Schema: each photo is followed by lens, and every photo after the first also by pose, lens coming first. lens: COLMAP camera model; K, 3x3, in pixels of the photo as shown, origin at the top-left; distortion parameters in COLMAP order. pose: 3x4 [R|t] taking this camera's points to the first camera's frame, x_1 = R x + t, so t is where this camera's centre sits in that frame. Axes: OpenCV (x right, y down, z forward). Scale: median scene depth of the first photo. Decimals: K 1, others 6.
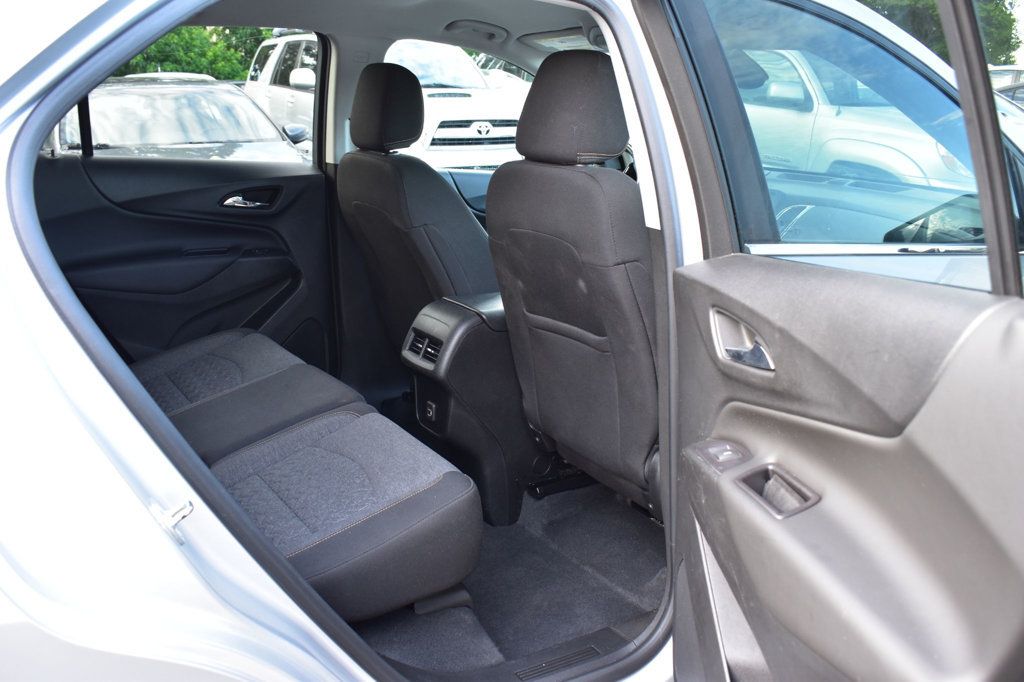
lens RADIAL K [[945.9, 0, 512.0], [0, 945.9, 341.0], [0, 0, 1]] dist [-0.072805, 0.001033]
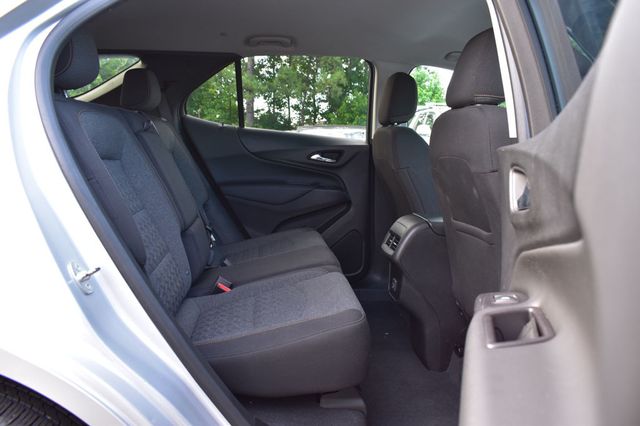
lens RADIAL K [[496.4, 0, 320.0], [0, 496.4, 213.0], [0, 0, 1]] dist [-0.087879, 0.001381]
pose [[0.899850, 0.077241, -0.429307, 0.142030], [-0.132769, 0.985999, -0.100888, 0.057050], [0.415503, 0.147783, 0.897506, 0.217426]]
